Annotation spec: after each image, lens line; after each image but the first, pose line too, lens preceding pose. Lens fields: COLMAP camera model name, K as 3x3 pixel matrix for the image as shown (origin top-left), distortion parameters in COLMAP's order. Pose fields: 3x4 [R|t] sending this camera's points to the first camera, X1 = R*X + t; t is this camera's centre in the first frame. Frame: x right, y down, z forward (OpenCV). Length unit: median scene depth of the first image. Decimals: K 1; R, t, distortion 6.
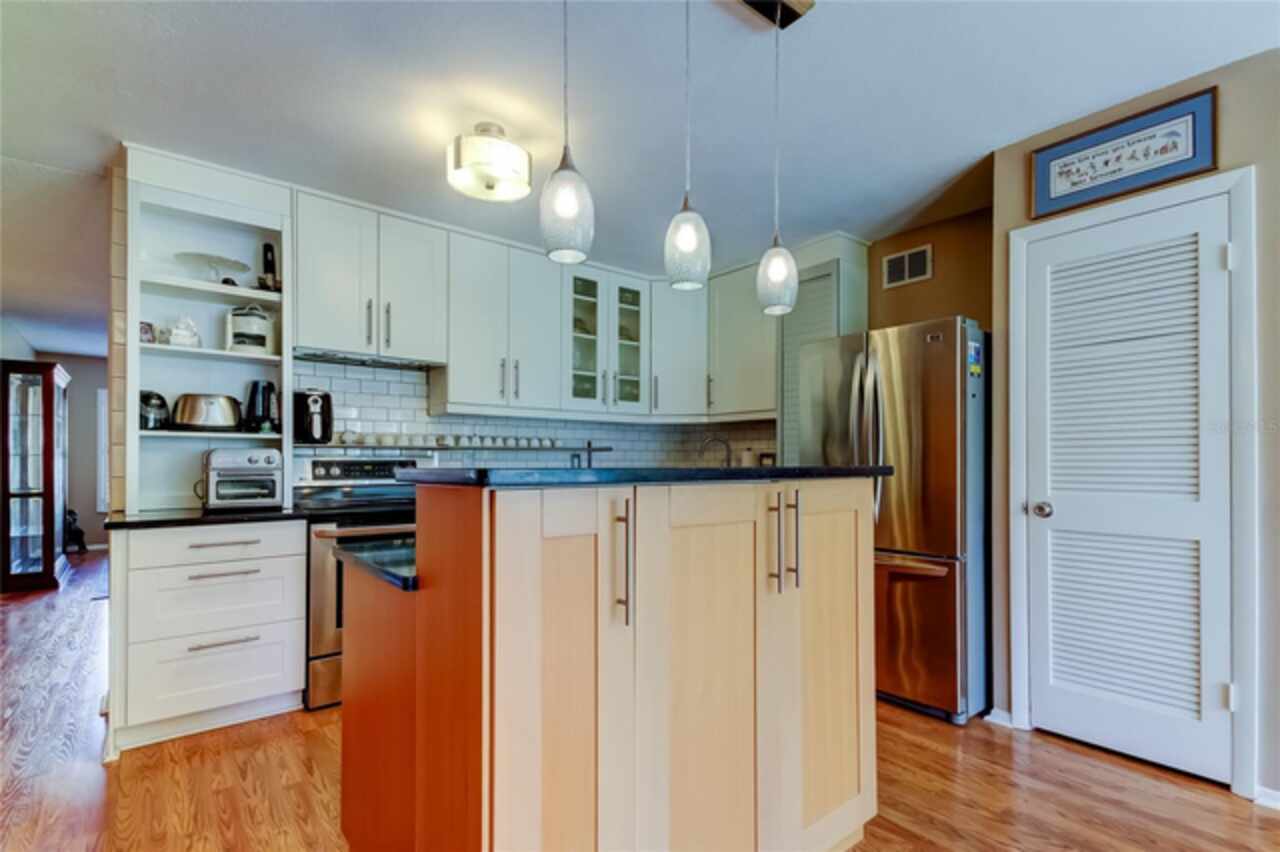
lens RADIAL K [[605.1, 0, 655.8], [0, 605.1, 459.9], [0, 0, 1]] dist [0.018746, 0.000130]
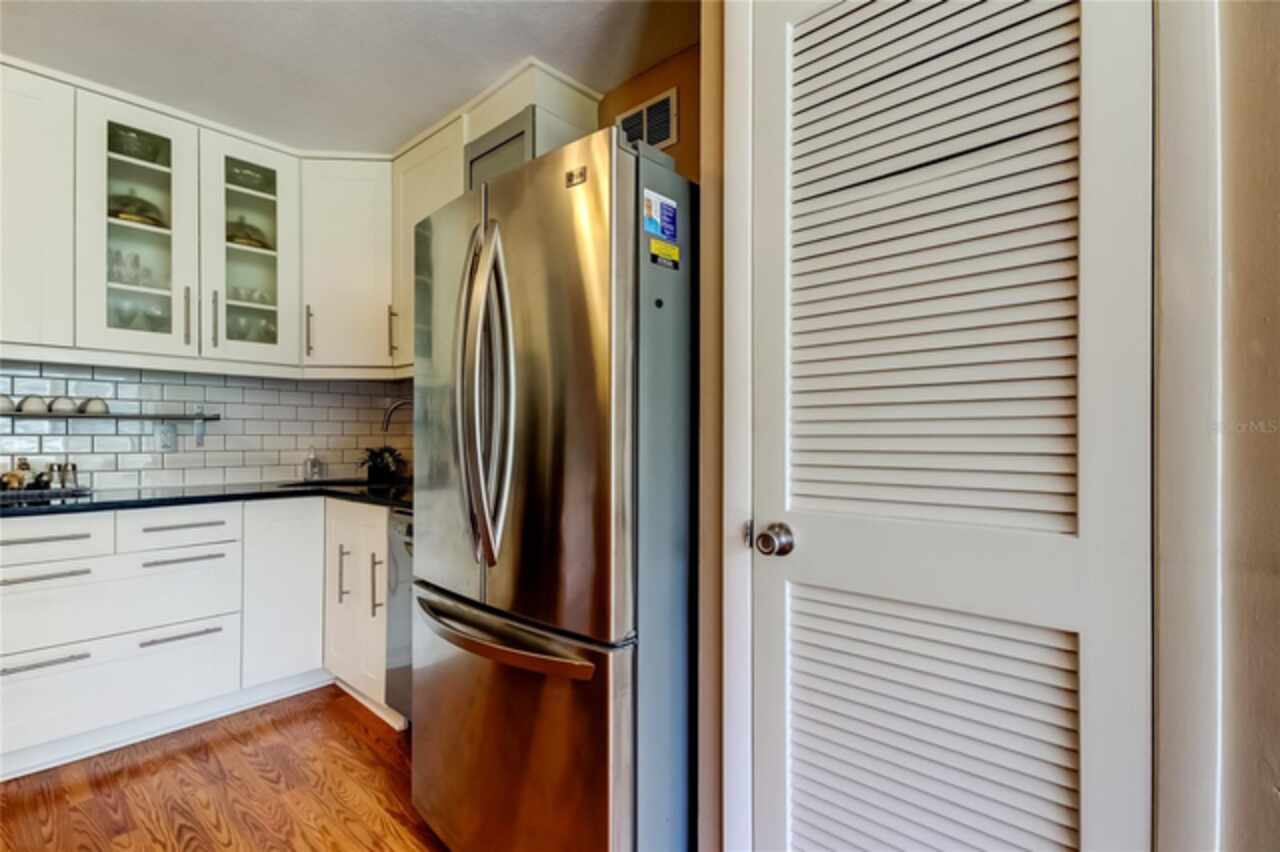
lens RADIAL K [[585.4, 0, 651.4], [0, 585.4, 440.4], [0, 0, 1]] dist [0.026882, -0.013252]
pose [[0.988967, 0.000405, 0.148134, 0.376783], [-0.001248, 0.999984, 0.005595, 0.001869], [-0.148129, -0.005718, 0.988952, 0.450175]]
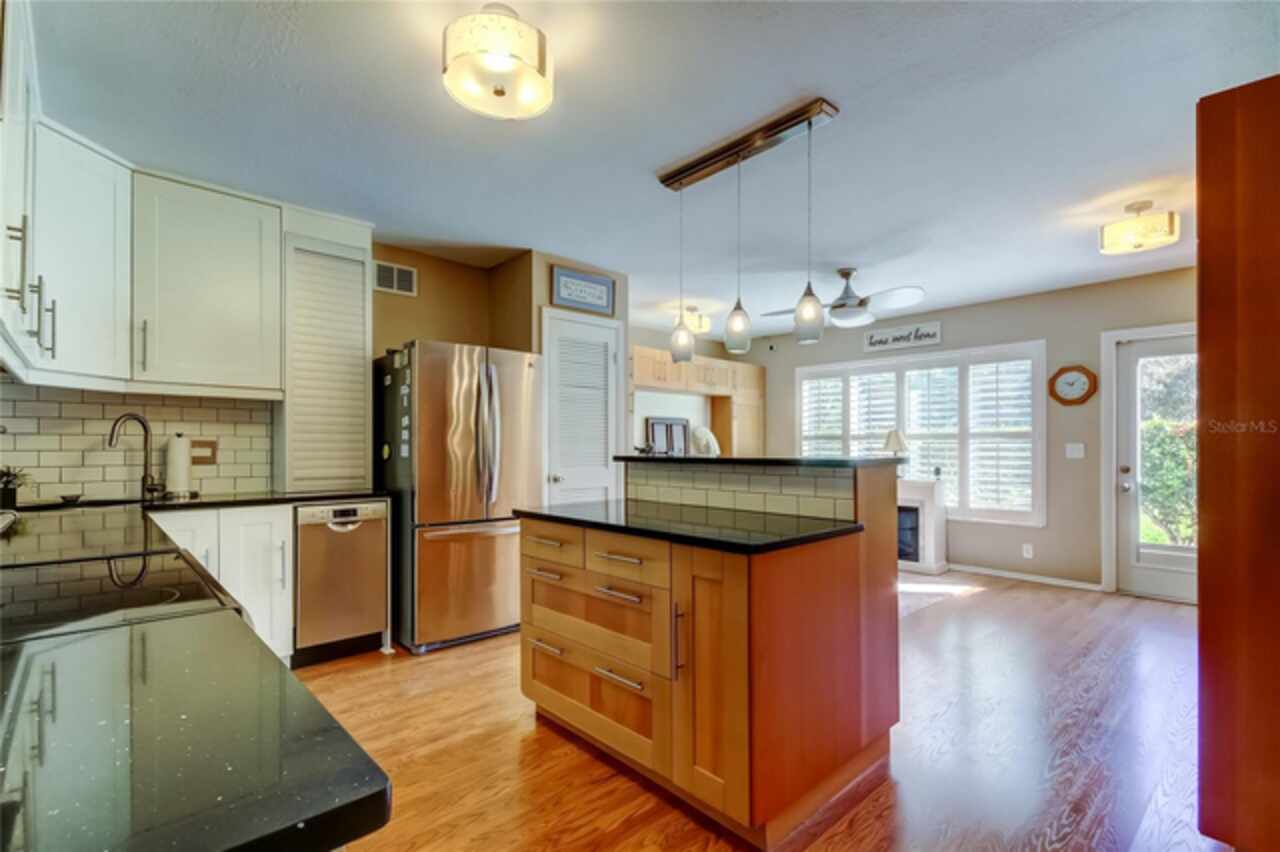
lens RADIAL K [[585.4, 0, 651.4], [0, 585.4, 440.4], [0, 0, 1]] dist [0.026882, -0.013252]
pose [[-0.060044, 0.010180, 0.998144, -0.799379], [-0.002202, 0.999944, -0.010331, -0.006766], [-0.998193, -0.002818, -0.060019, 0.670141]]
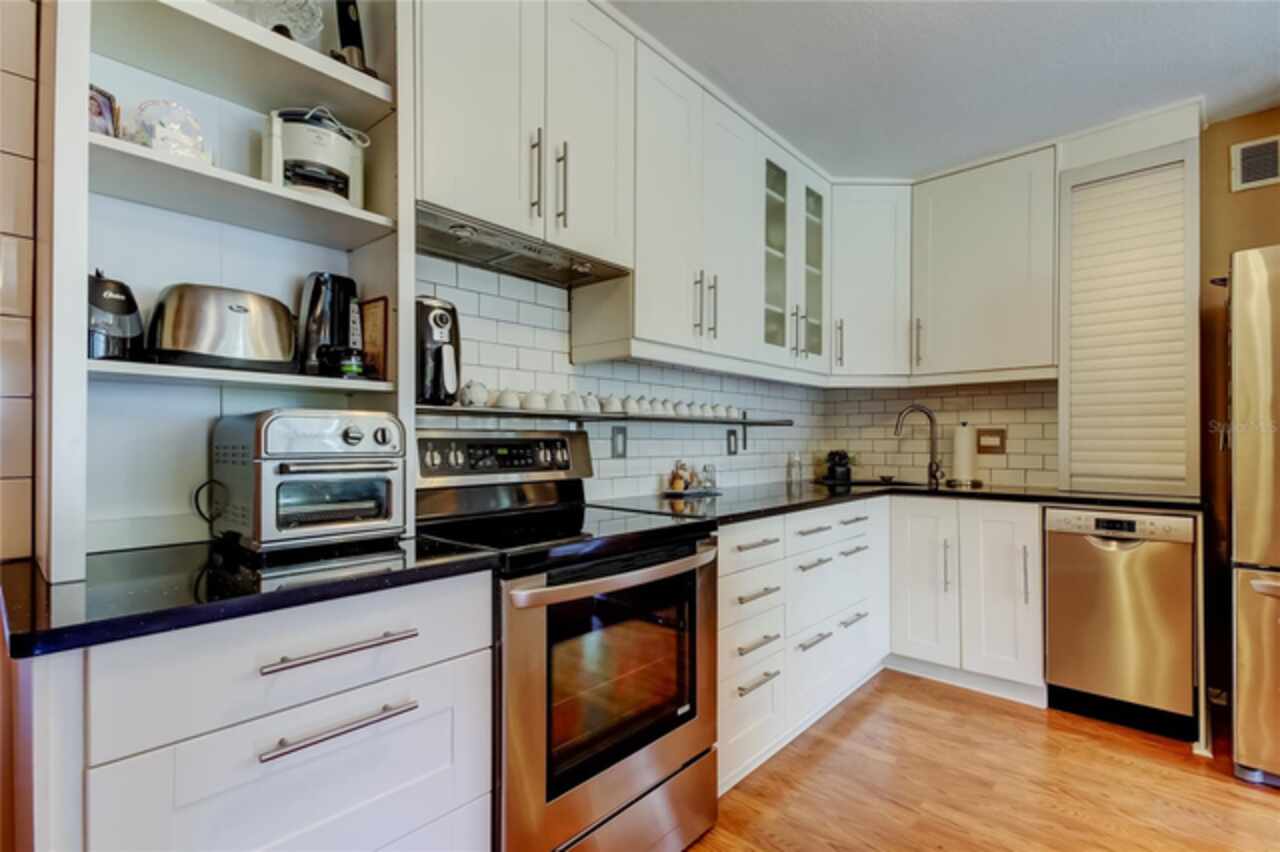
lens RADIAL K [[604.8, 0, 639.9], [0, 604.8, 436.5], [0, 0, 1]] dist [0.013867, -0.000568]
pose [[0.989373, 0.000250, 0.145401, -0.460309], [0.000789, 0.999975, -0.007088, 0.003582], [-0.145399, 0.007127, 0.989347, 0.474000]]
